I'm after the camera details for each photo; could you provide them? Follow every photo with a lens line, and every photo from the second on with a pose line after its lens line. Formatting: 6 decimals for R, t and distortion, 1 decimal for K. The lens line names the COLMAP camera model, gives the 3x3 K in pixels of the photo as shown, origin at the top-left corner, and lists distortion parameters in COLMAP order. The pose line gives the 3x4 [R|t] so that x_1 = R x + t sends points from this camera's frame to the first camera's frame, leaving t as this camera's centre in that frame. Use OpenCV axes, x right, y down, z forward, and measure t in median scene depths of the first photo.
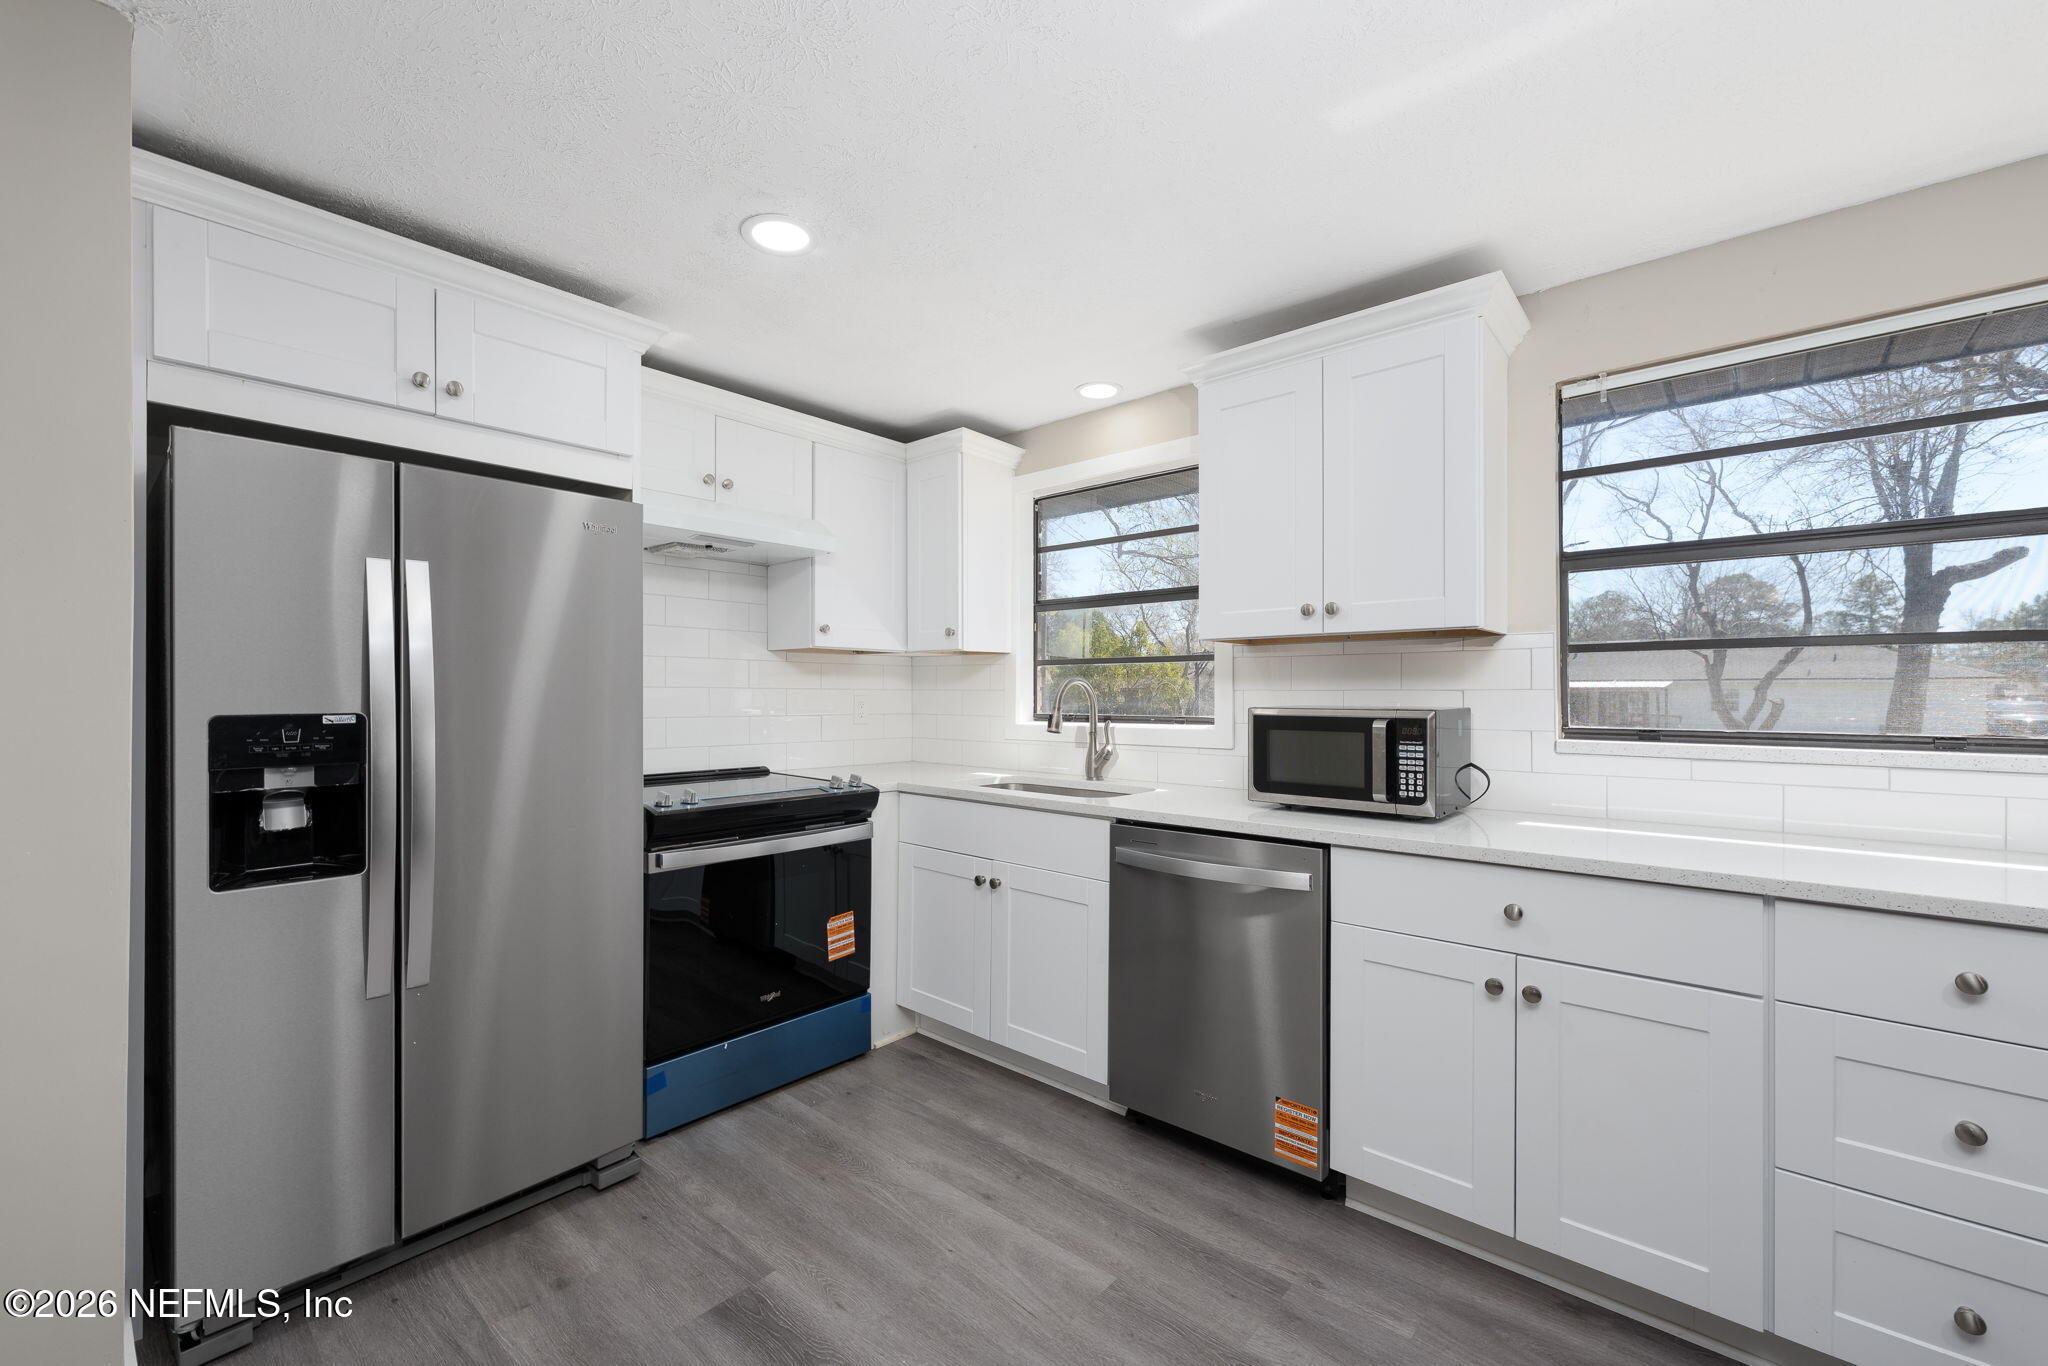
lens RADIAL K [[847.1, 0, 1017.9], [0, 847.1, 684.5], [0, 0, 1]] dist [0.000219, 0.000003]
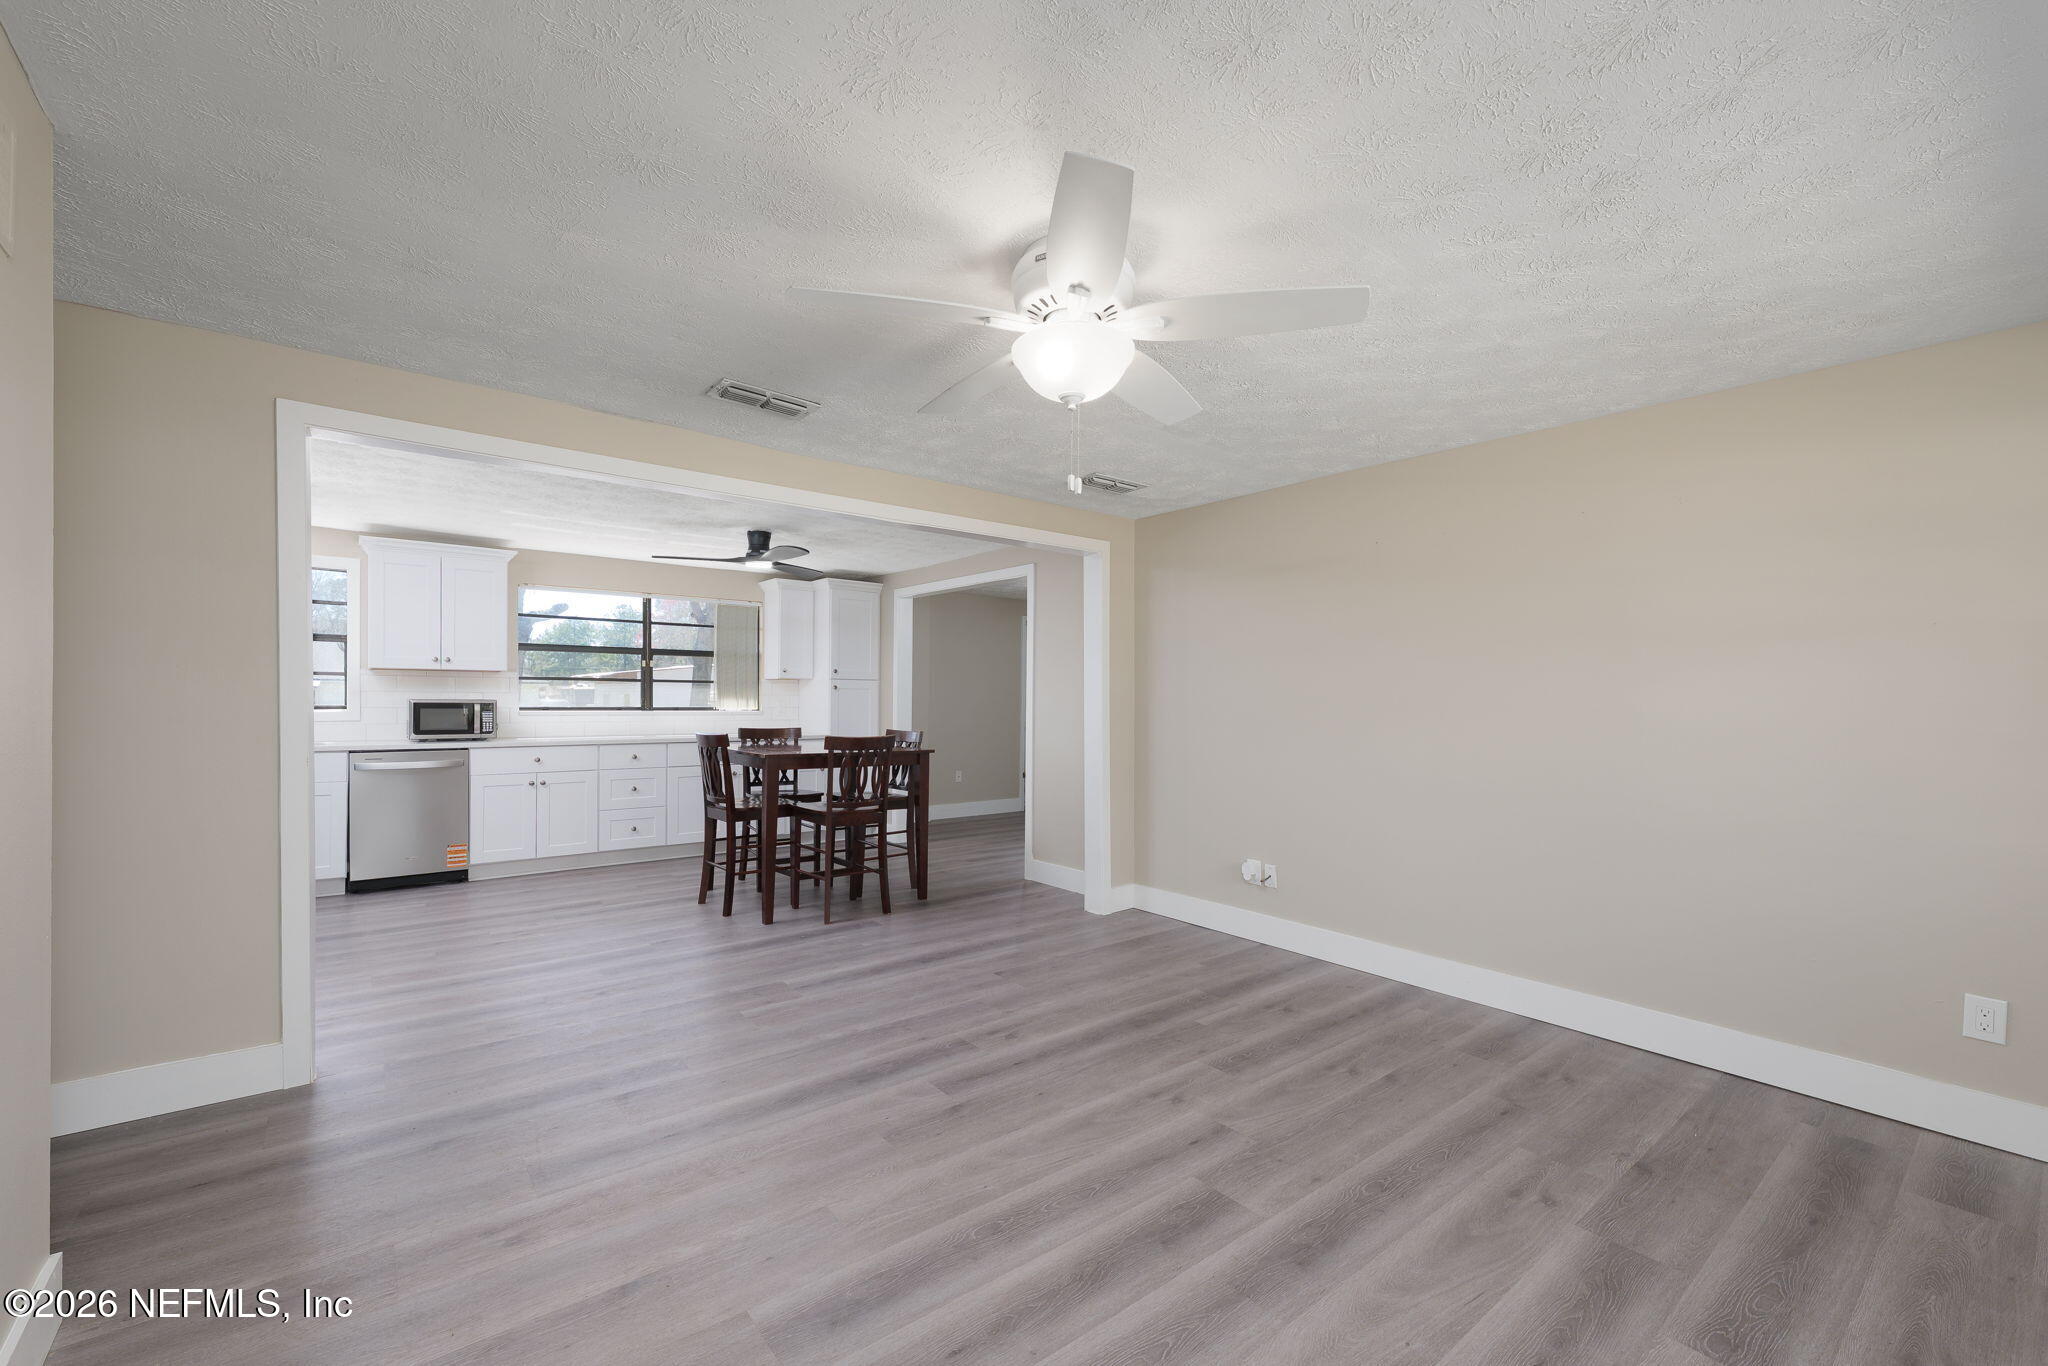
lens RADIAL K [[843.3, 0, 1027.0], [0, 843.3, 698.3], [0, 0, 1]] dist [-0.000035, 0.000135]
pose [[0.166897, 0.003359, 0.985969, -1.967291], [-0.017214, 0.999852, -0.000492, -0.004322], [-0.985824, -0.016890, 0.166930, -1.204755]]
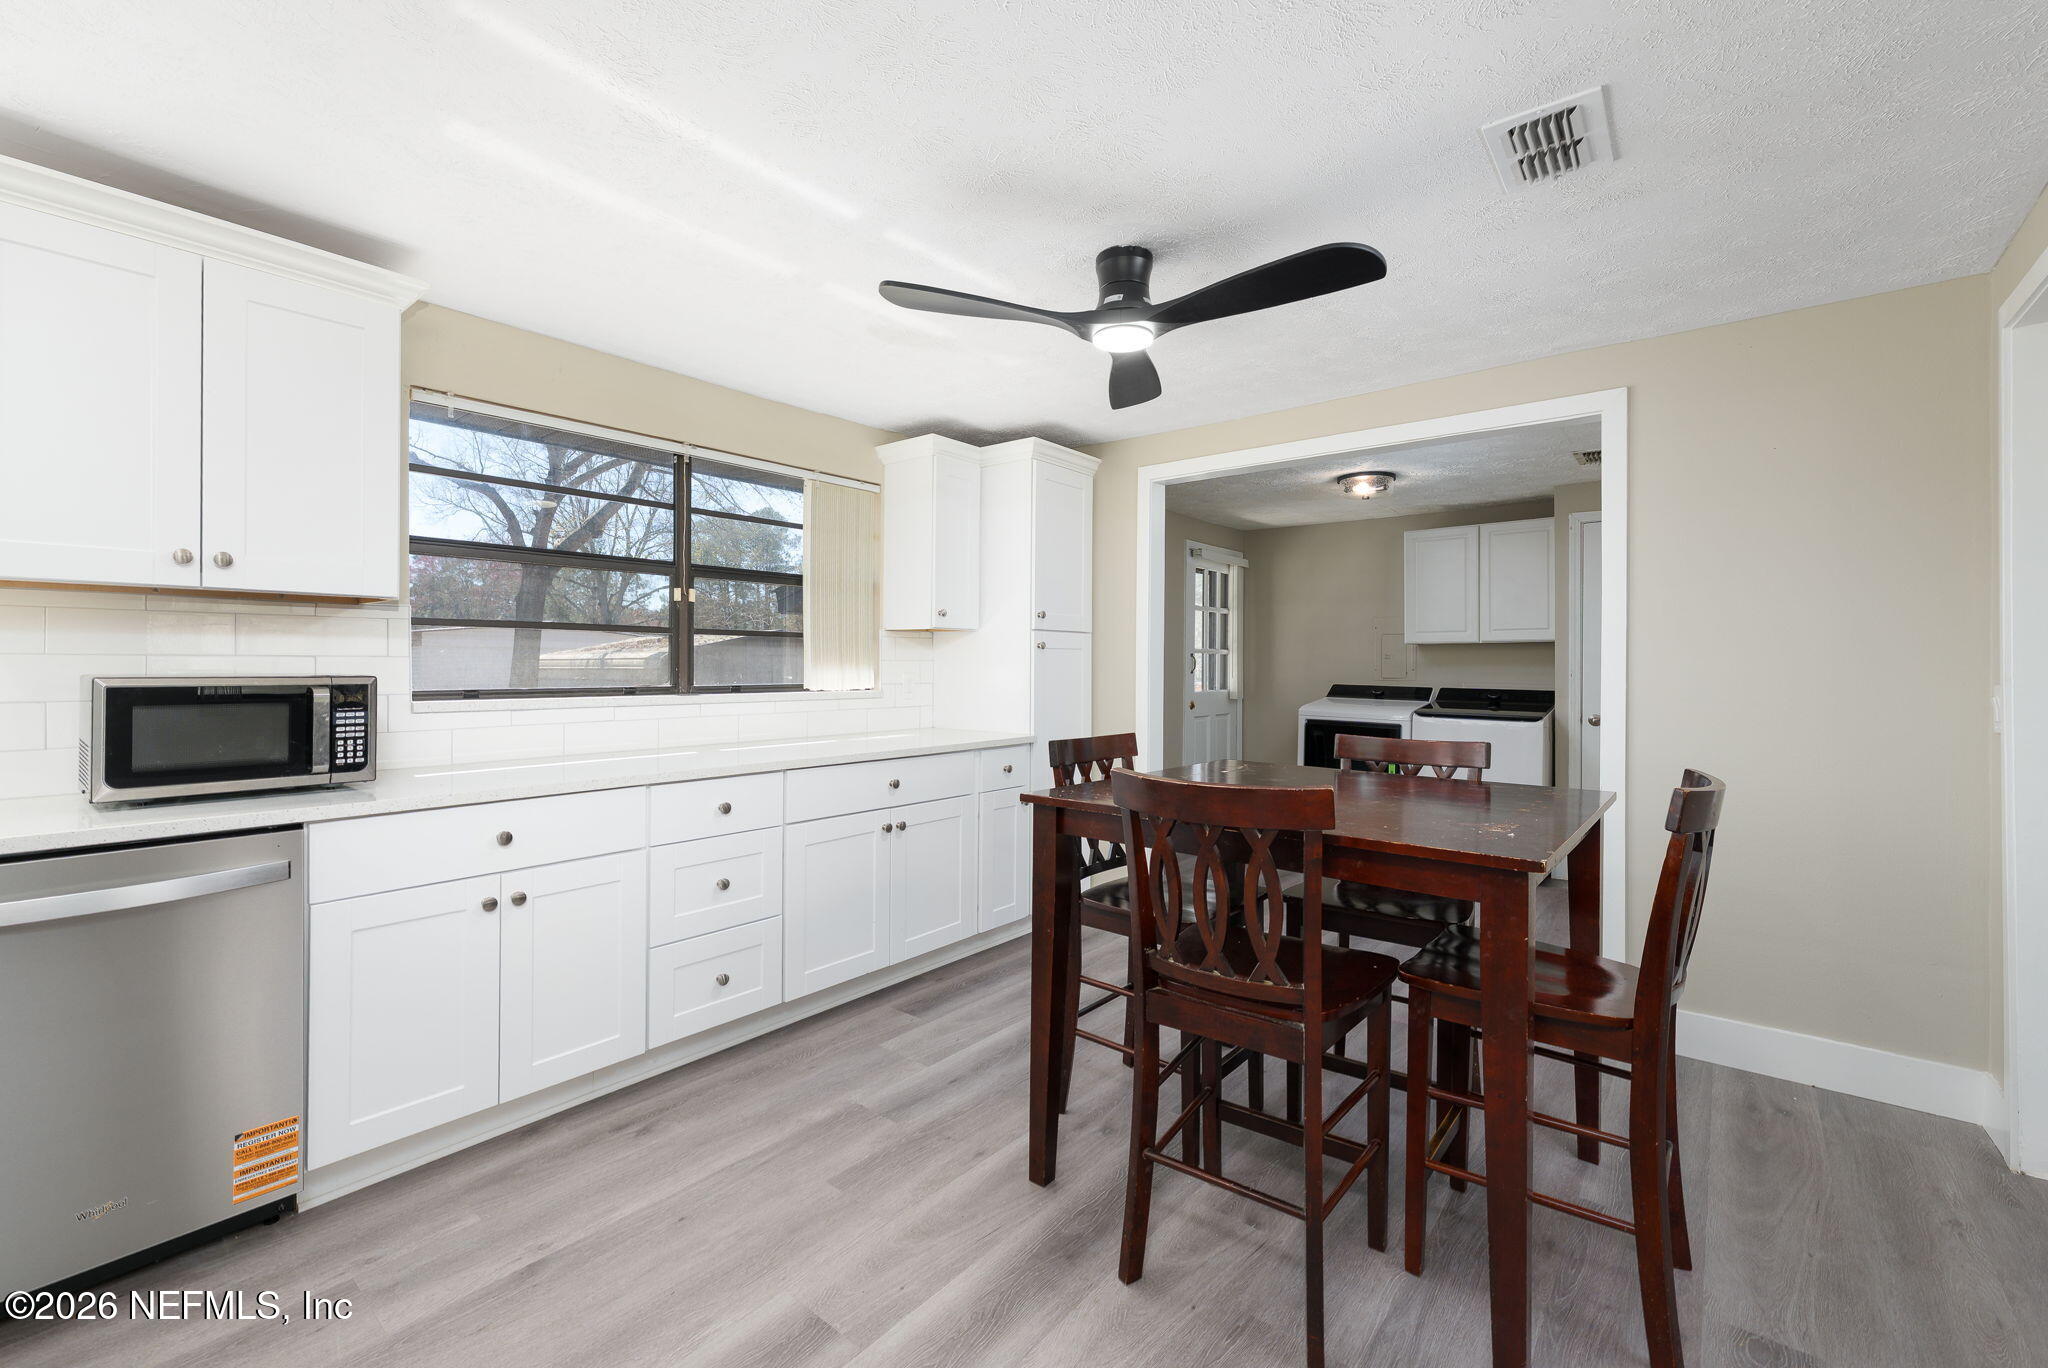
lens RADIAL K [[854.2, 0, 1010.7], [0, 854.2, 664.4], [0, 0, 1]] dist [0.001218, 0.000177]
pose [[-0.026744, -0.000749, 0.999642, -0.560704], [-0.015193, 0.999885, 0.000342, 0.003934], [-0.999527, -0.015179, -0.026752, 0.251950]]
